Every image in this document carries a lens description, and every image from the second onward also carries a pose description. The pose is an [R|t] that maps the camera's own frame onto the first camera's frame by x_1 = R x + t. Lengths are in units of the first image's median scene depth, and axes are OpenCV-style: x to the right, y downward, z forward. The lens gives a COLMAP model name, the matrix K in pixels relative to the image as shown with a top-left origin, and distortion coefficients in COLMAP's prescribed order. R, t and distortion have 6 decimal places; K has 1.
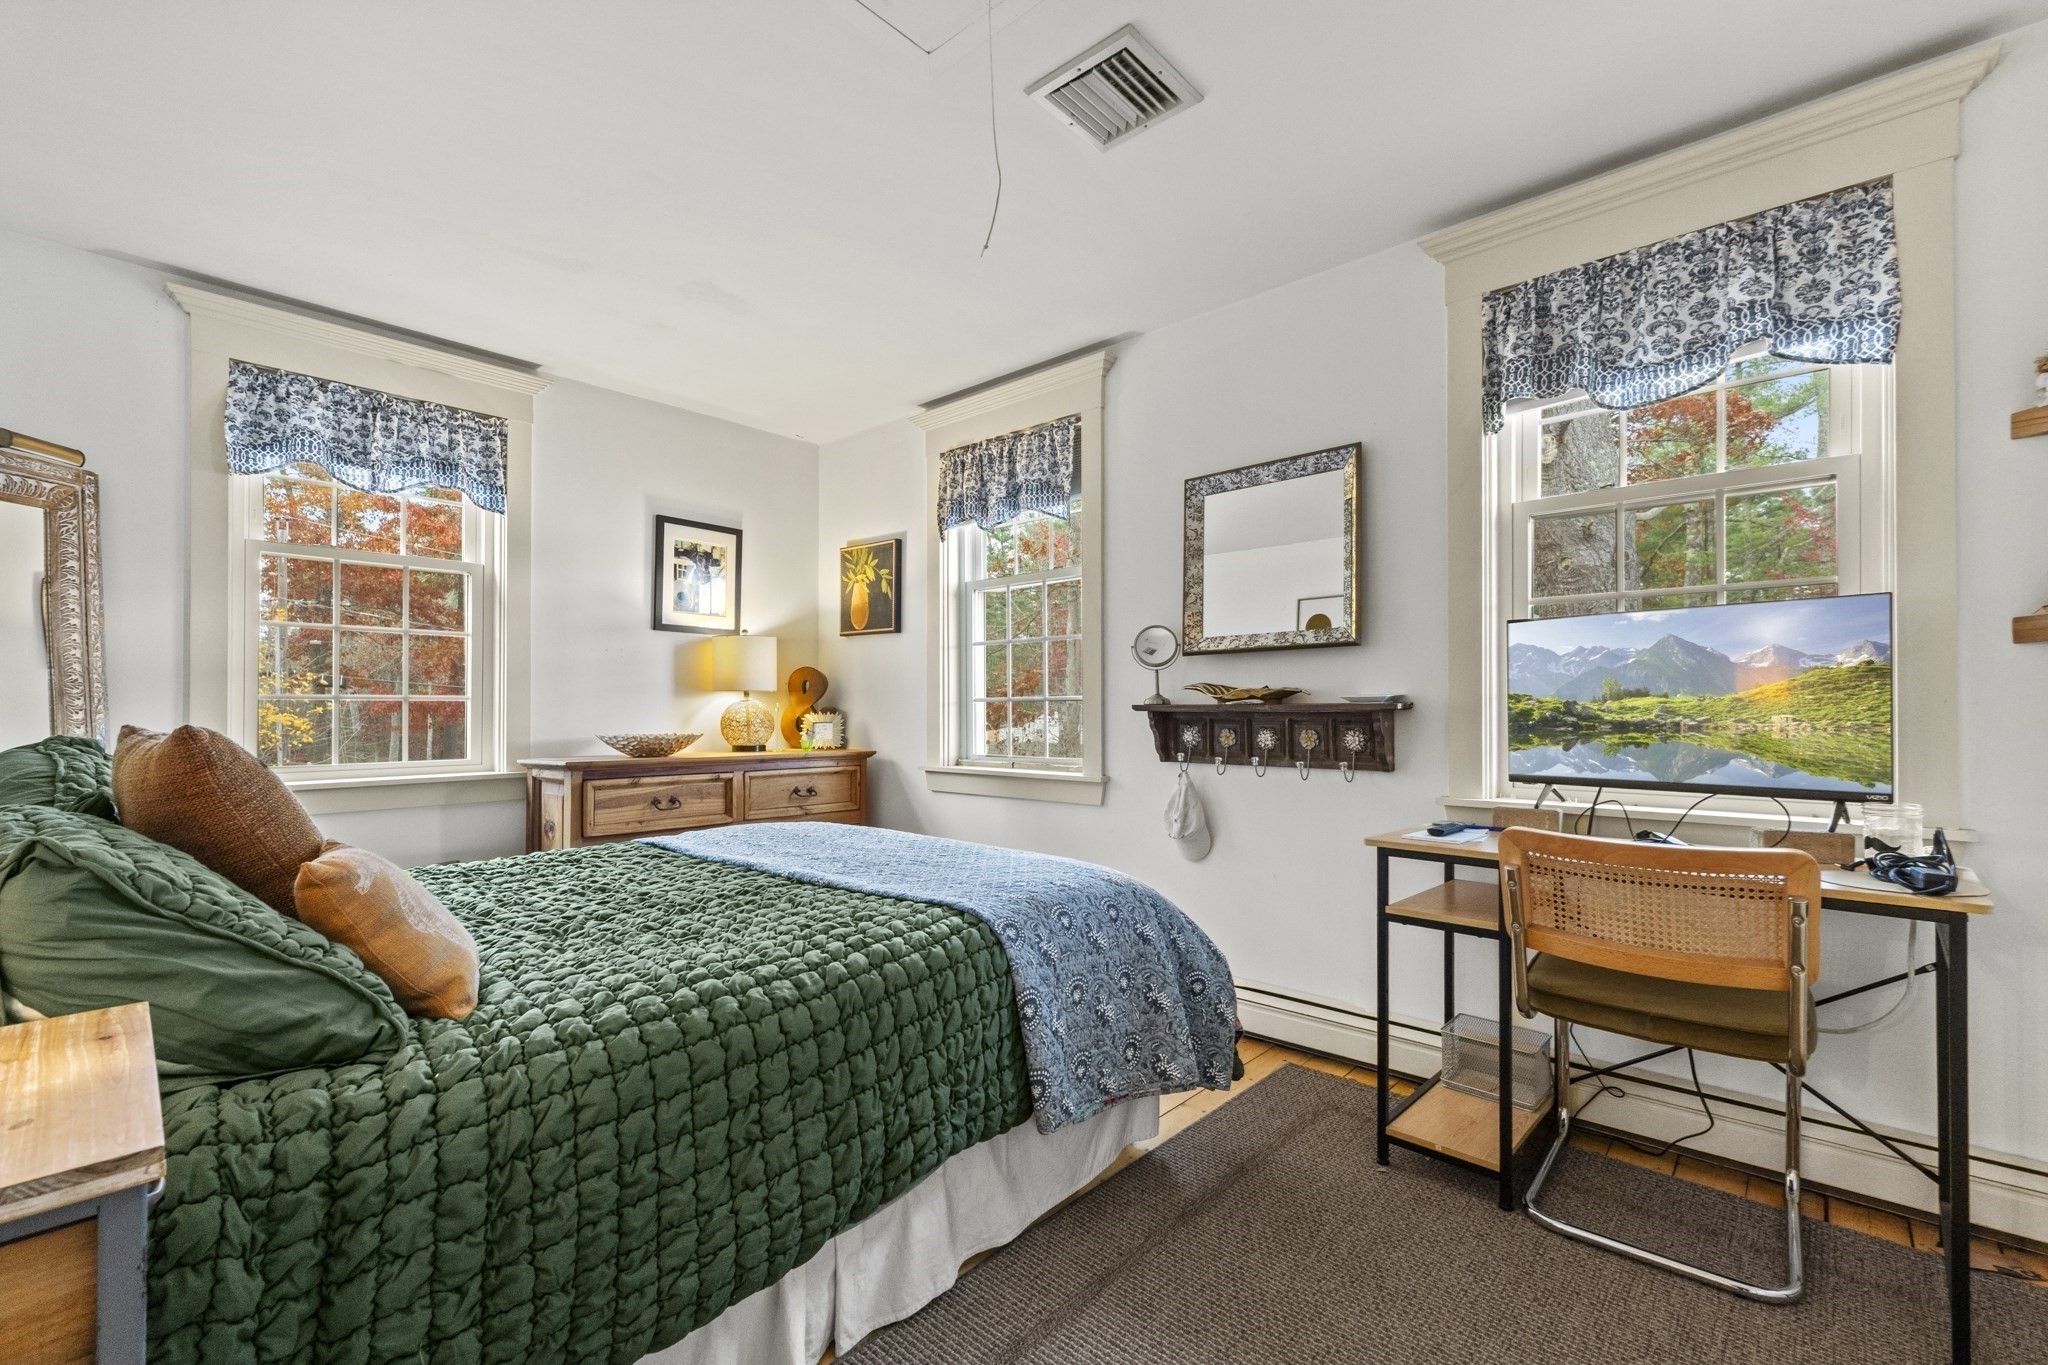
lens RADIAL K [[875.1, 0, 1027.7], [0, 875.1, 700.7], [0, 0, 1]] dist [0.010665, -0.000967]
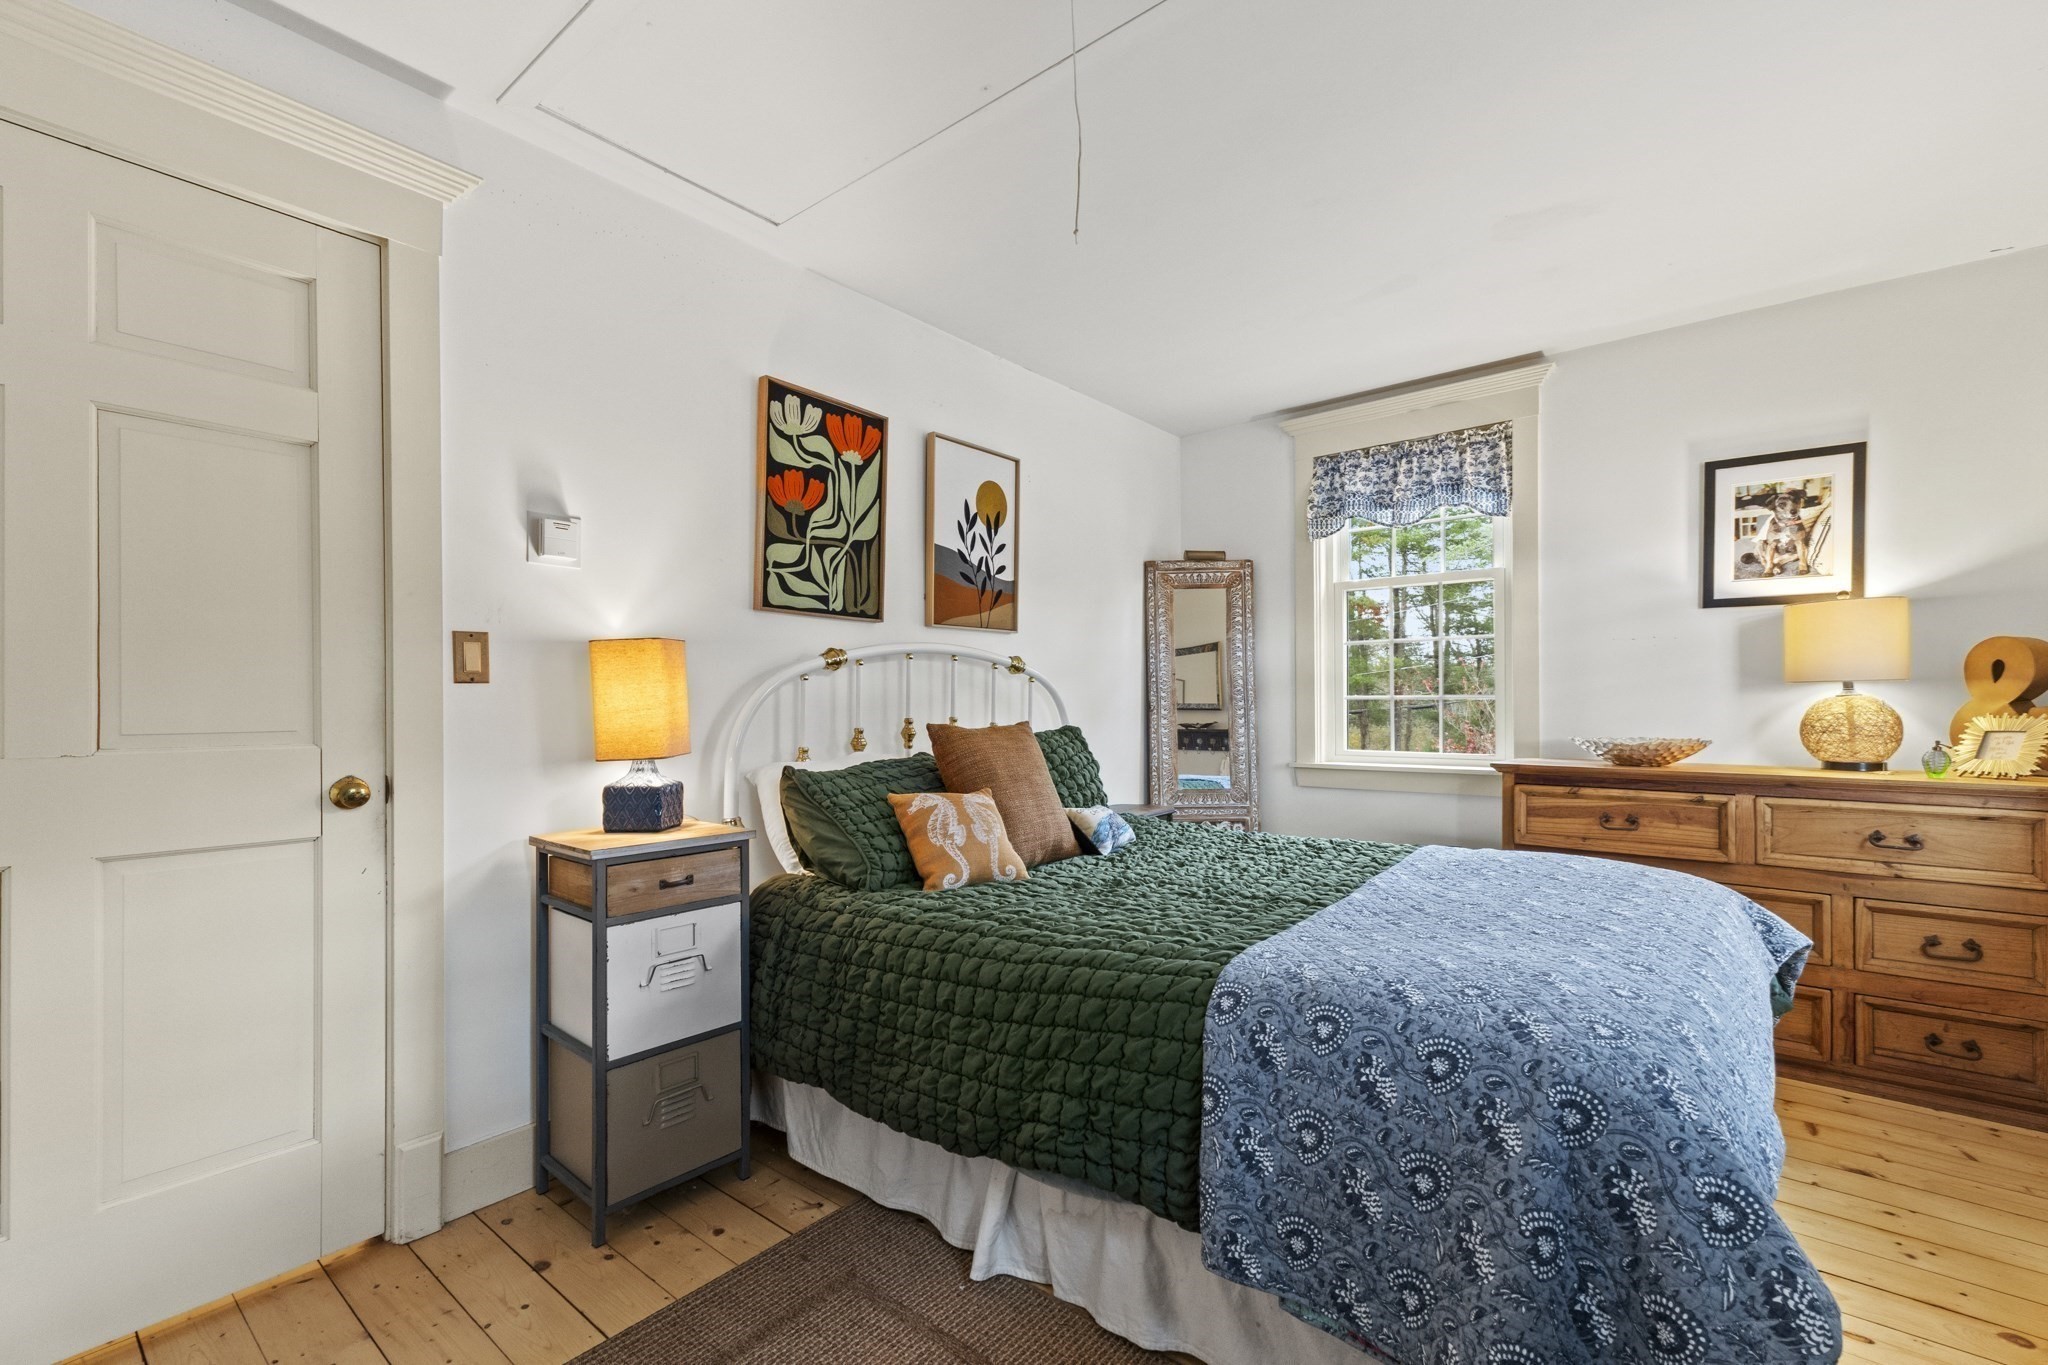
lens RADIAL K [[875.1, 0, 1030.6], [0, 875.1, 696.5], [0, 0, 1]] dist [0.010665, -0.000967]
pose [[0.057112, -0.005248, -0.998354, 0.389627], [0.015544, 0.999870, -0.004367, -0.007277], [0.998247, -0.015269, 0.057186, 0.392286]]
